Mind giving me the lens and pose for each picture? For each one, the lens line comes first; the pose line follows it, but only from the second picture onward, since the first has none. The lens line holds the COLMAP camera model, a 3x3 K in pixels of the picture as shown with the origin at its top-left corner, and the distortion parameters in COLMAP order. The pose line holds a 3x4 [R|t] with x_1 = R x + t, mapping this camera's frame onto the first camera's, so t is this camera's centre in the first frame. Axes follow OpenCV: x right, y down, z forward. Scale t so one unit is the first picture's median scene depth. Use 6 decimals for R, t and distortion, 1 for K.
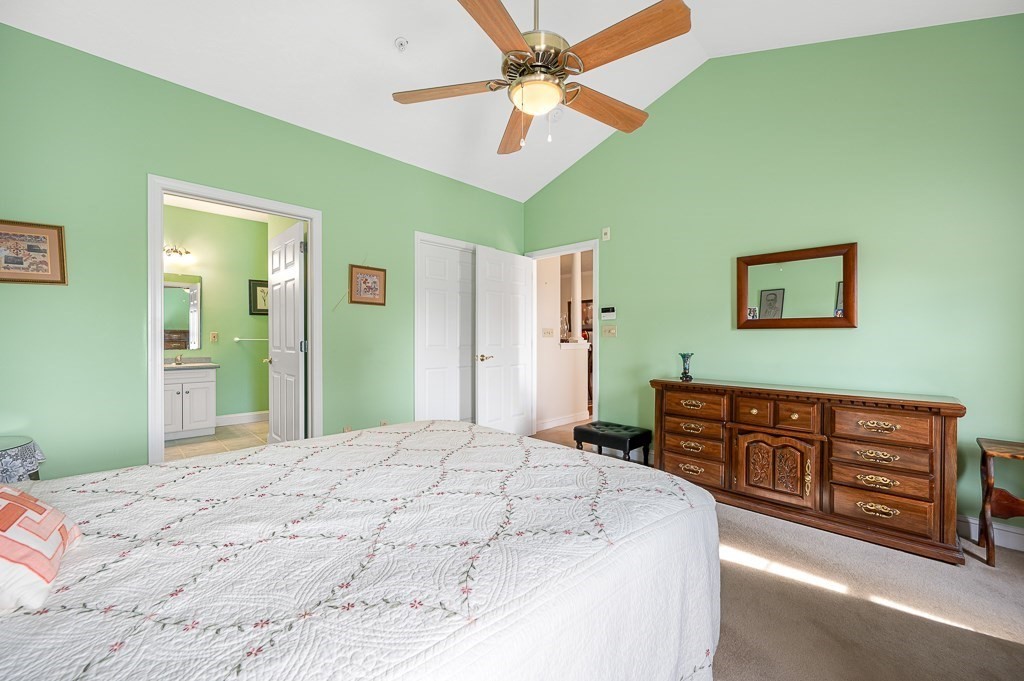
lens RADIAL K [[425.3, 0, 517.3], [0, 425.3, 340.9], [0, 0, 1]] dist [0.004279, -0.000286]
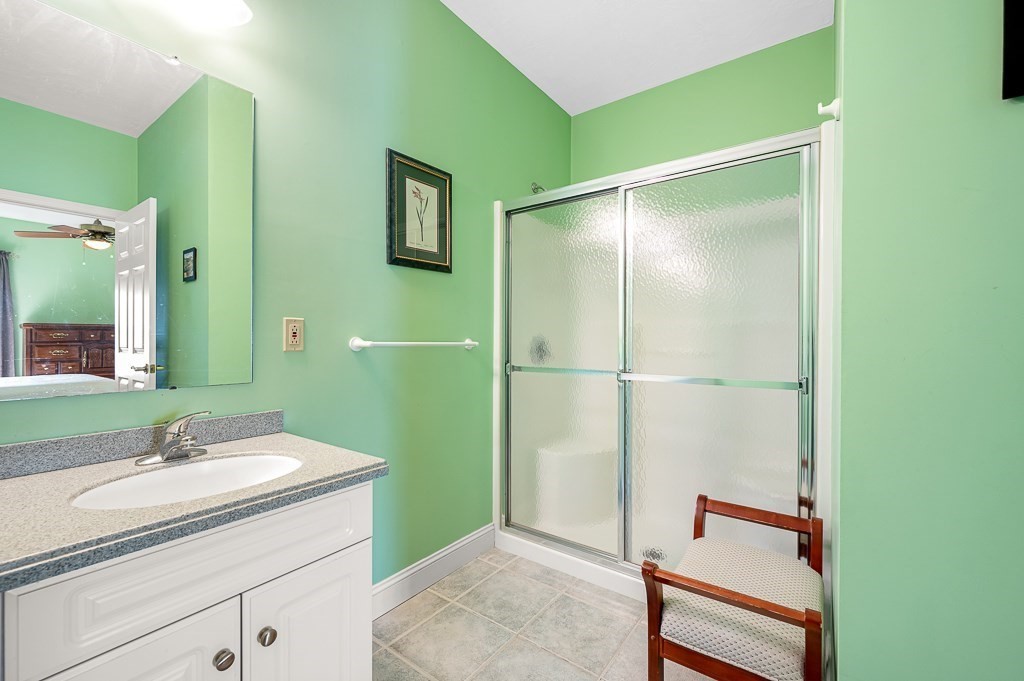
lens RADIAL K [[433.5, 0, 513.2], [0, 433.5, 342.9], [0, 0, 1]] dist [-0.001019, 0.000278]
pose [[0.984875, -0.000829, 0.173265, -0.595326], [0.001512, 0.999992, -0.003811, -0.002812], [-0.173260, 0.004015, 0.984868, 0.677660]]
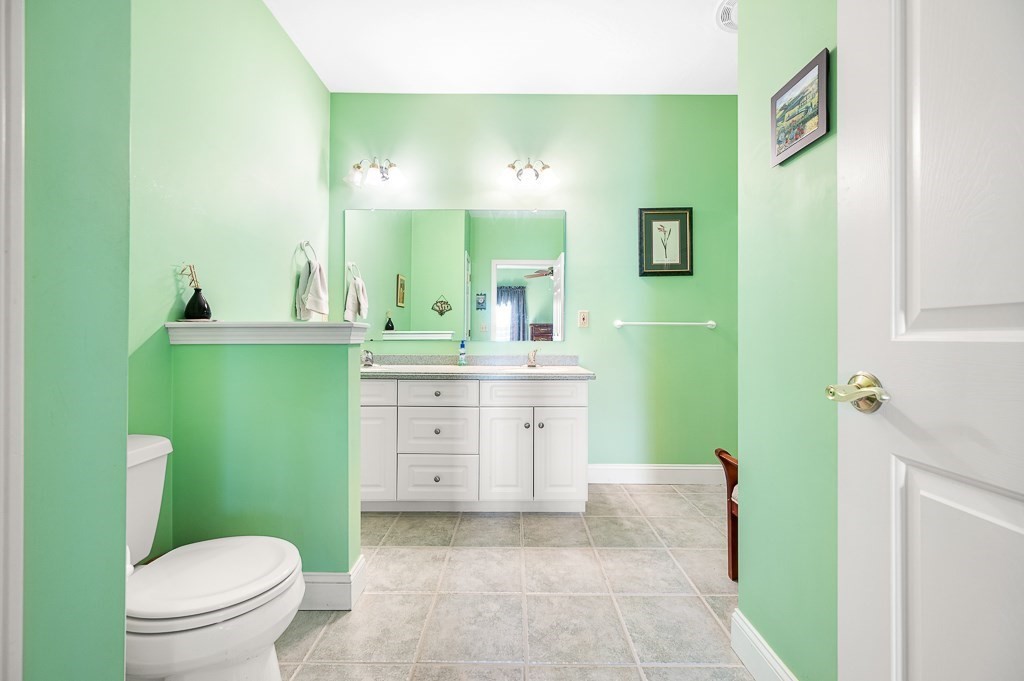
lens RADIAL K [[425.3, 0, 515.2], [0, 425.3, 336.0], [0, 0, 1]] dist [0.004279, -0.000286]
pose [[0.729832, -0.004432, -0.683612, -0.386427], [-0.007371, 0.999870, -0.014352, 0.019972], [0.683586, 0.015514, 0.729705, 0.520929]]
